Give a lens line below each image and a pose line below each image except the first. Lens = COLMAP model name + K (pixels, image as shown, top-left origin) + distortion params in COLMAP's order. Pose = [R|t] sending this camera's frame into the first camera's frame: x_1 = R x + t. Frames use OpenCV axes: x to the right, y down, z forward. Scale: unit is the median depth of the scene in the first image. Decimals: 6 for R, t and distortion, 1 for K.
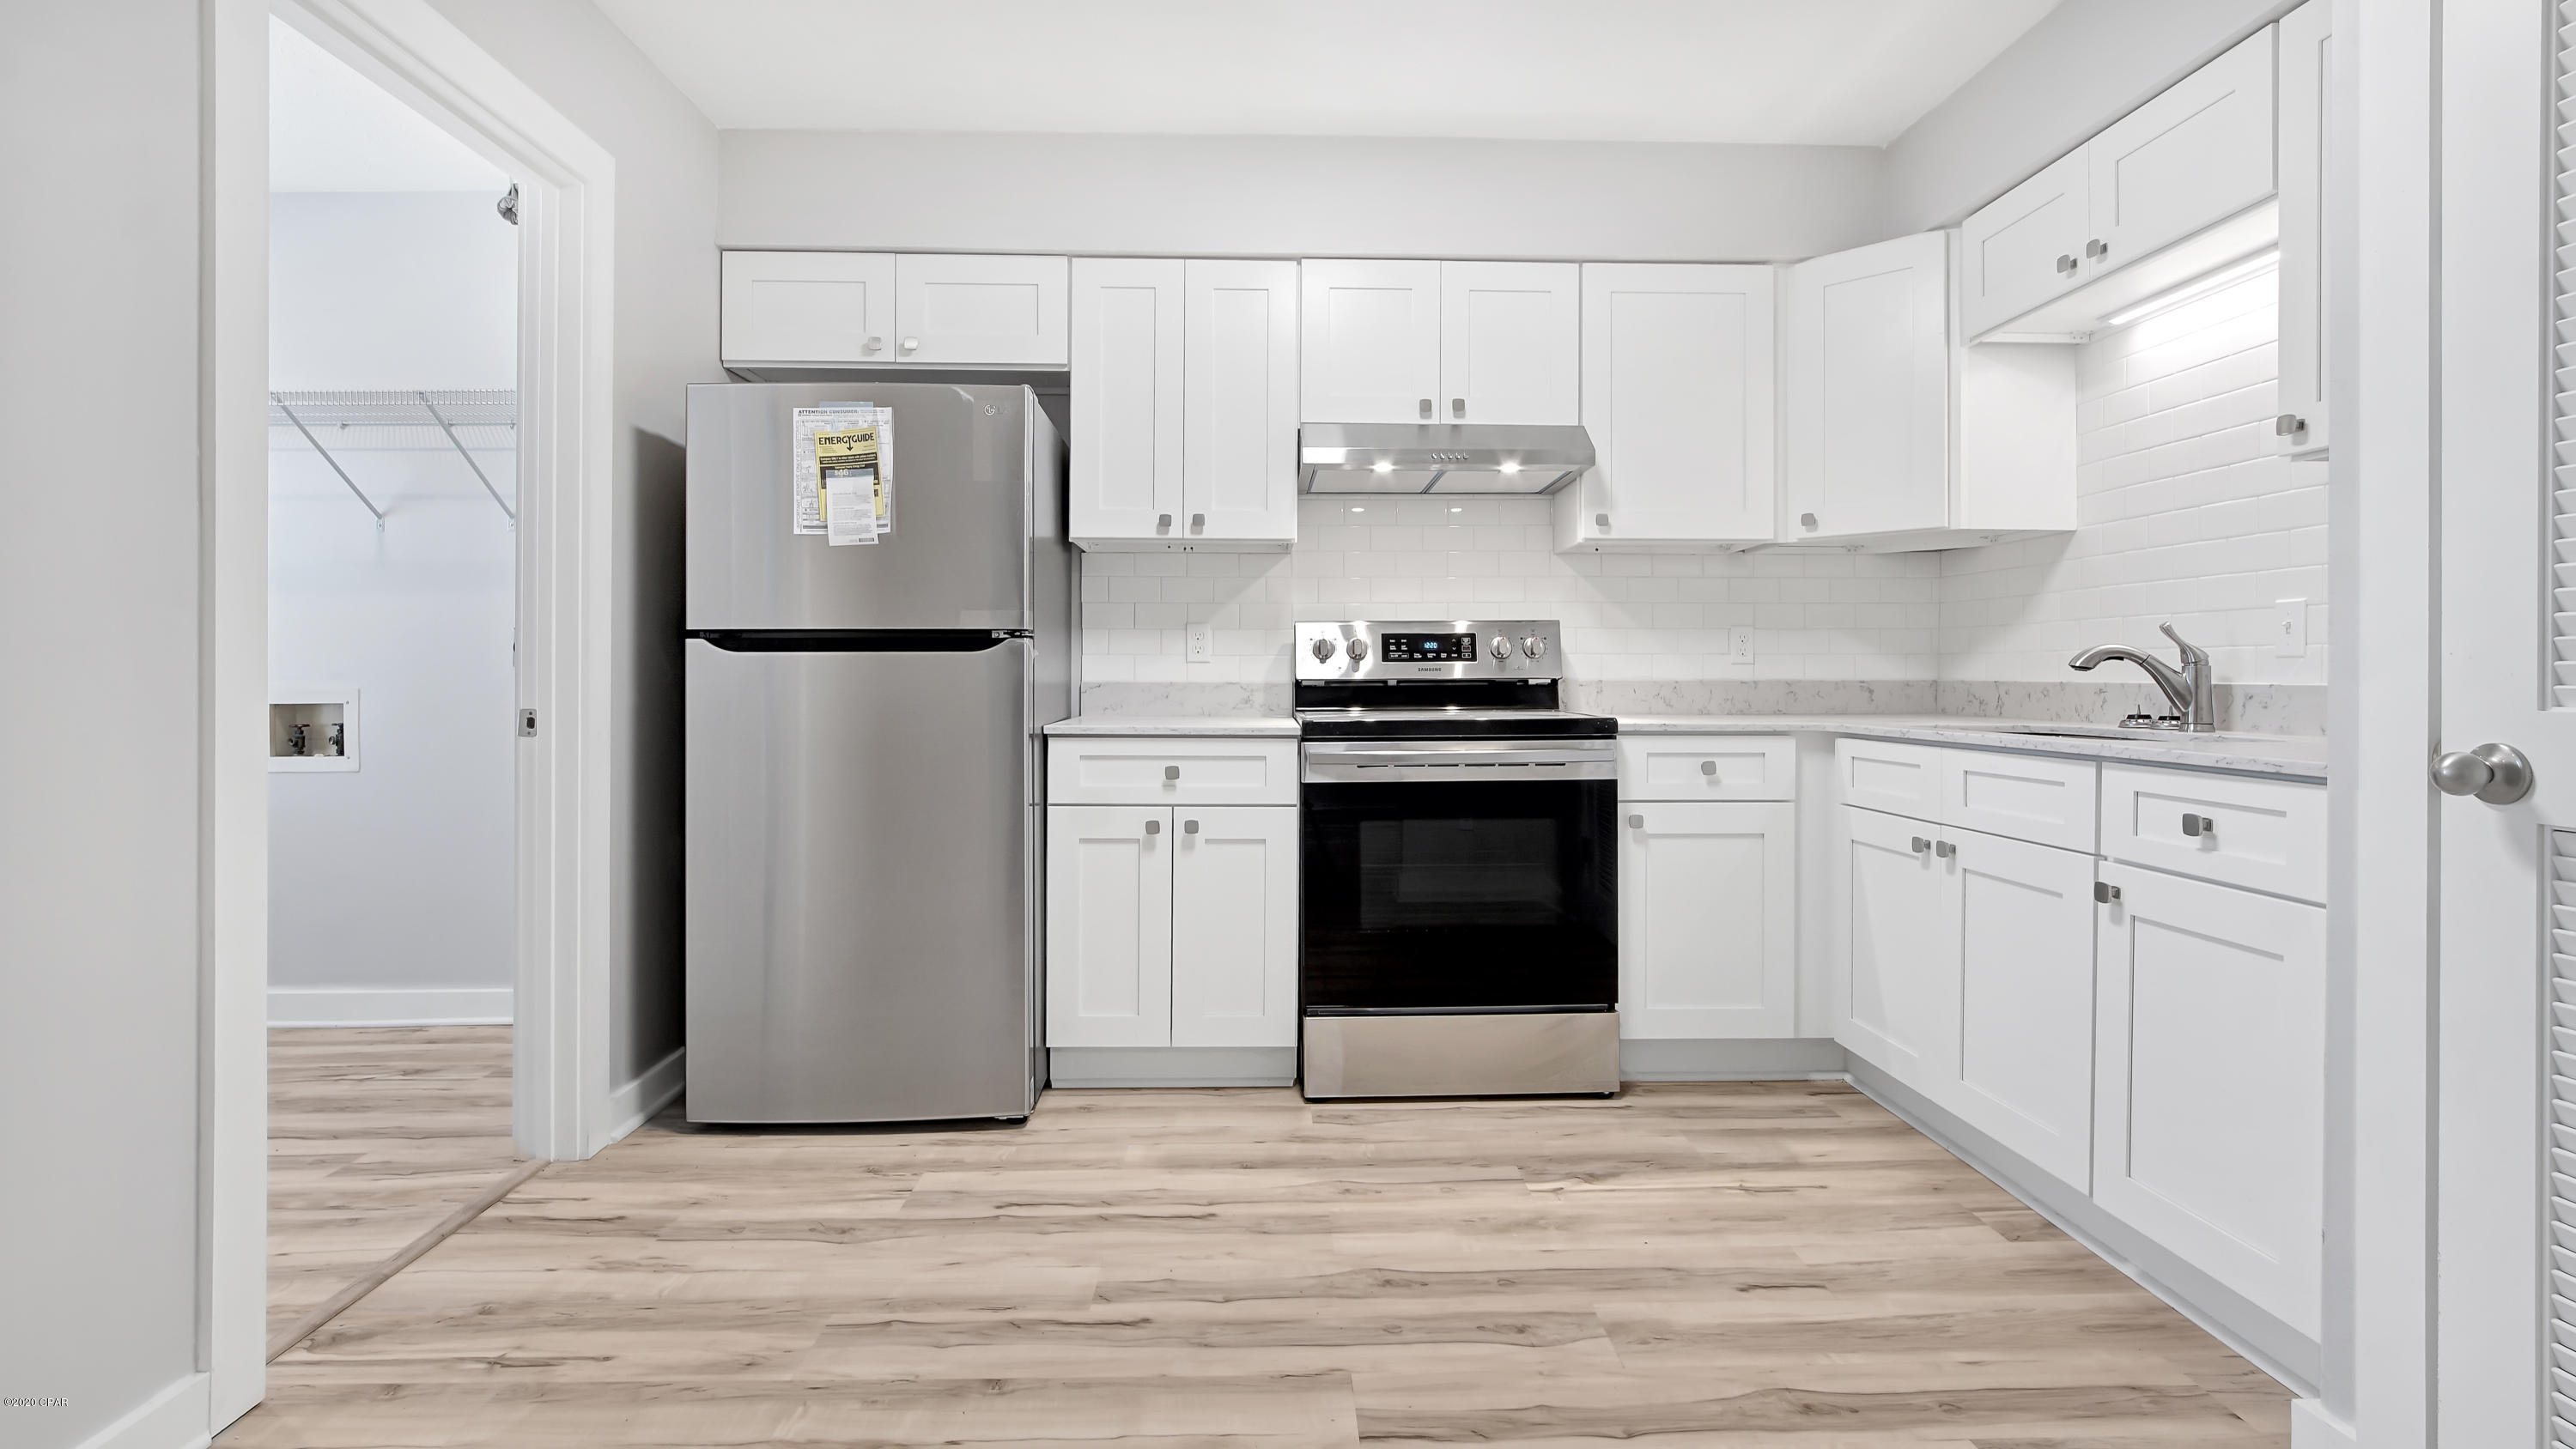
lens RADIAL K [[1188.9, 0, 1282.7], [0, 1188.9, 678.7], [0, 0, 1]] dist [-0.026727, 0.000507]
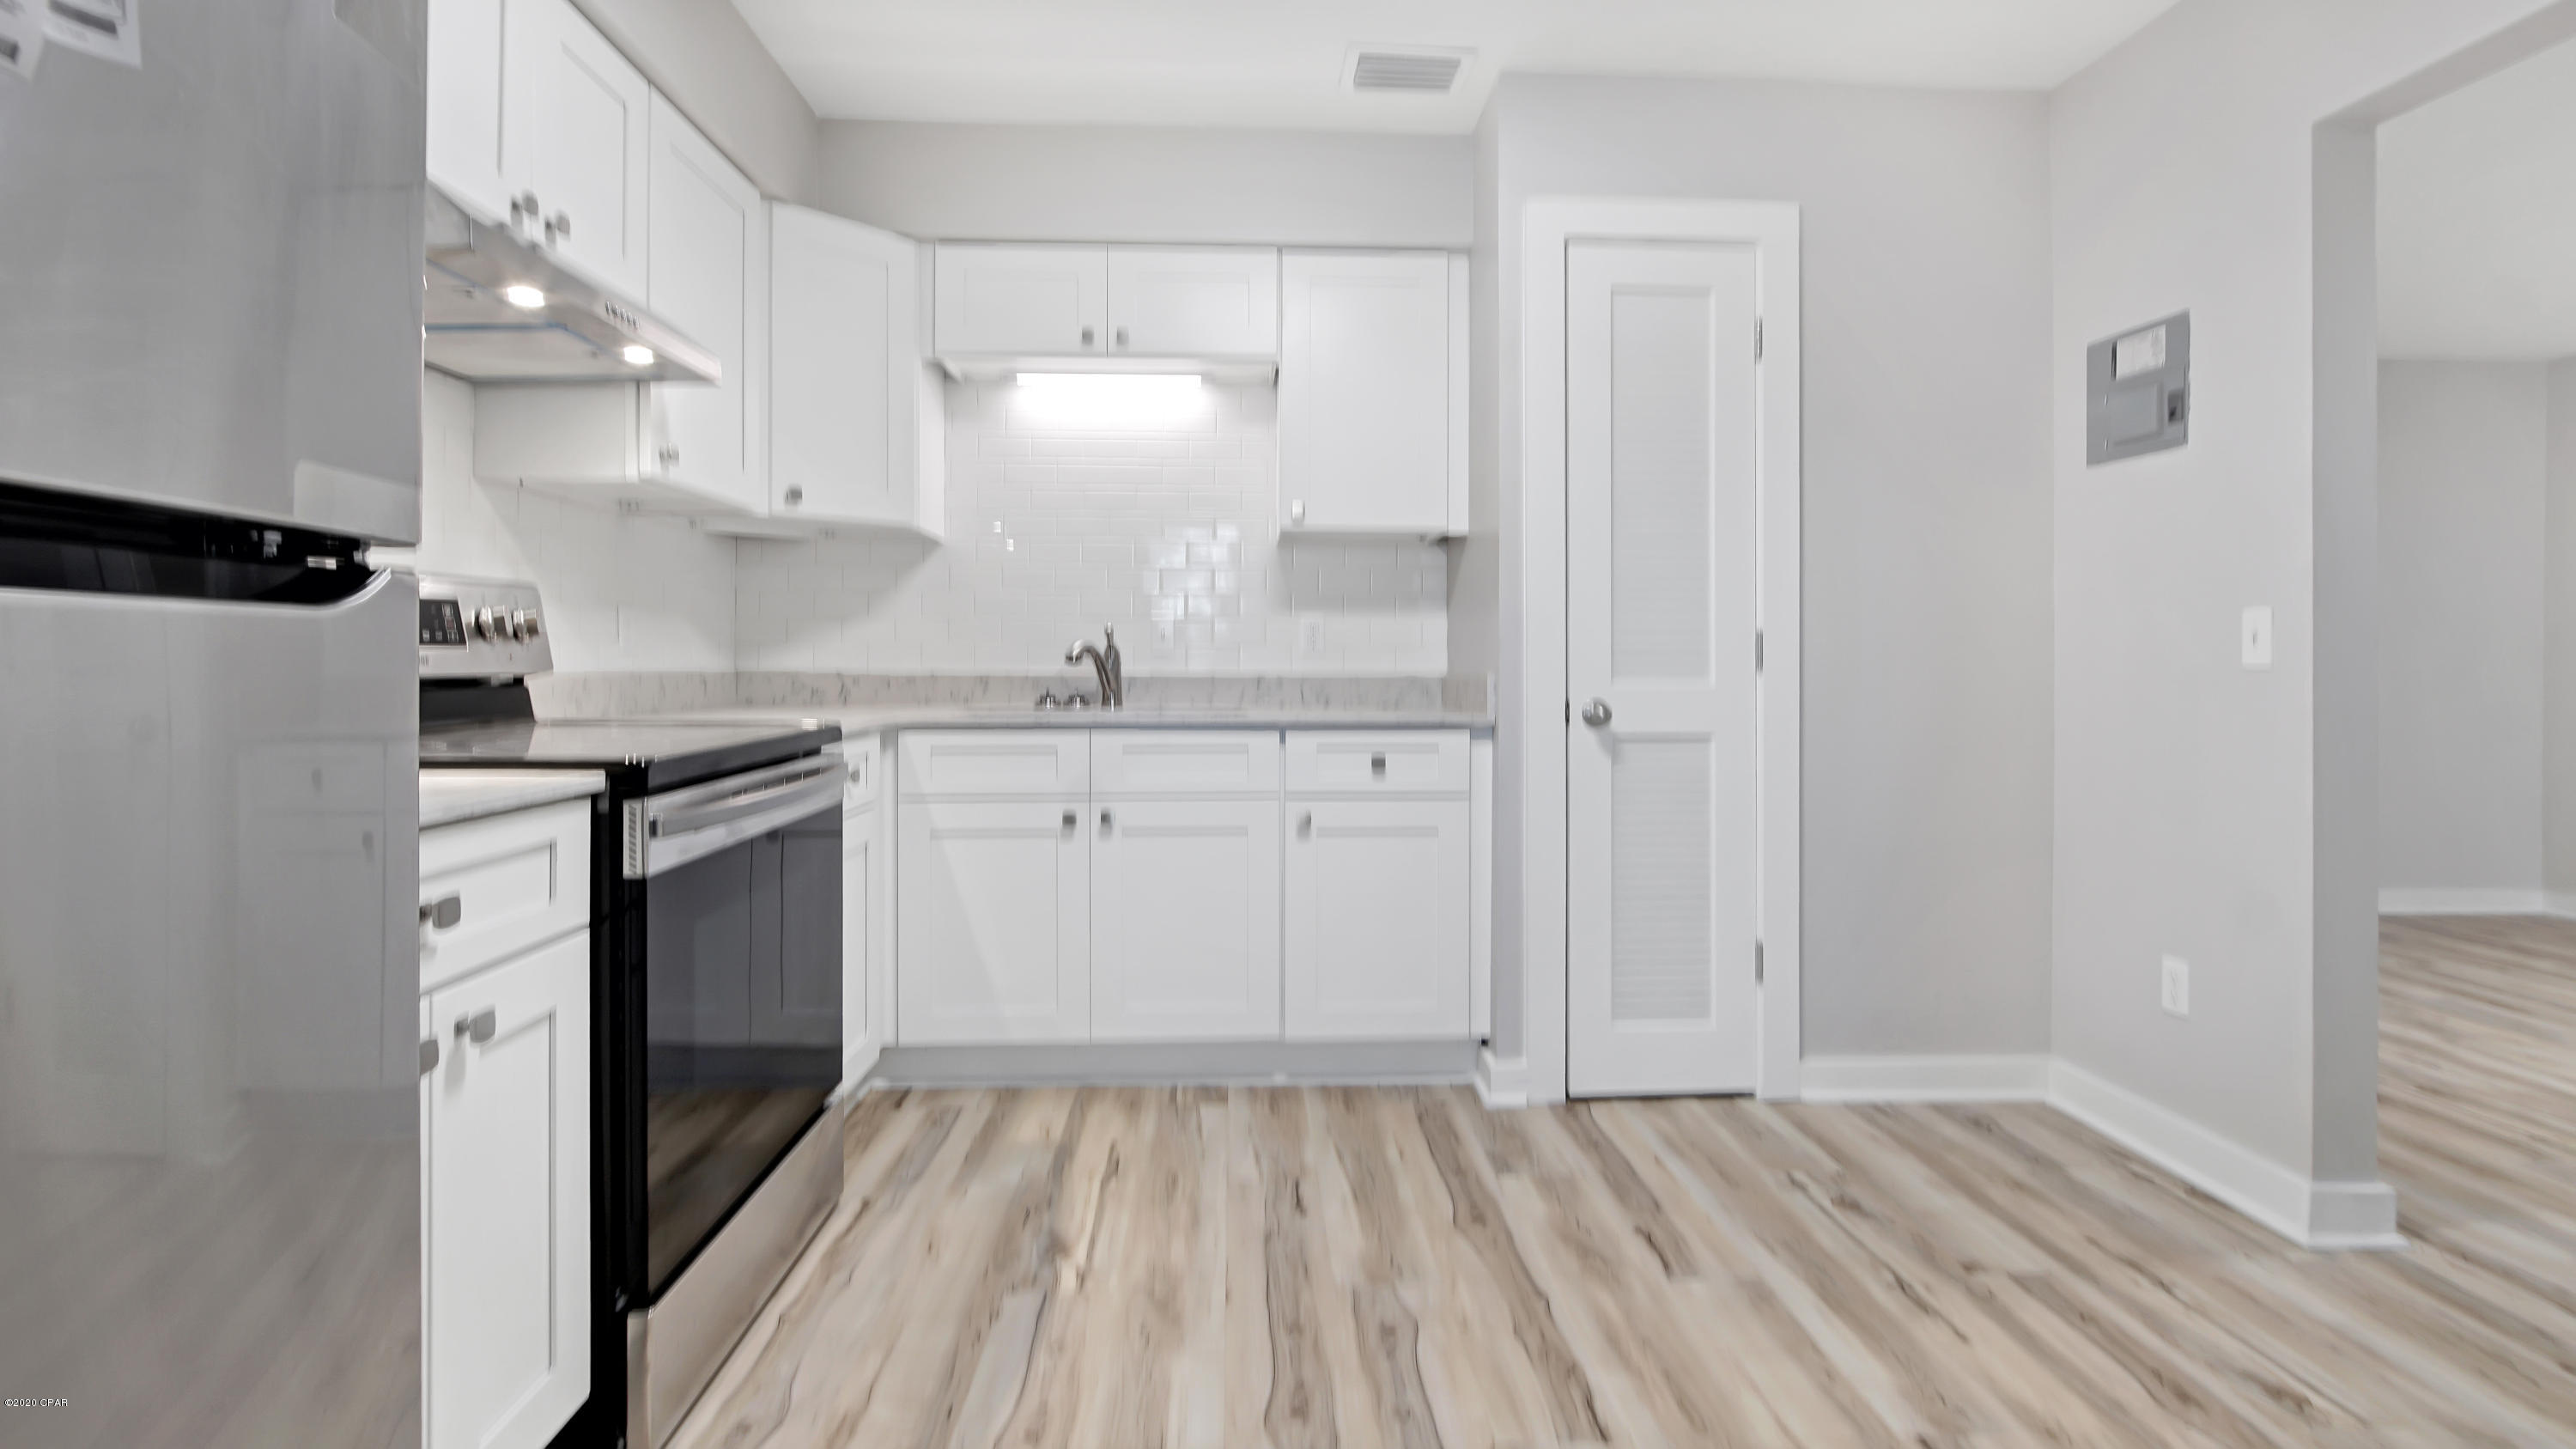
lens RADIAL K [[1189.2, 0, 1283.9], [0, 1189.2, 652.7], [0, 0, 1]] dist [0.038891, 0.000228]
pose [[-0.009948, 0.006822, 0.999927, -0.555161], [0.000596, 0.999977, -0.006817, -0.008758], [-0.999950, 0.000528, -0.009952, 0.746133]]
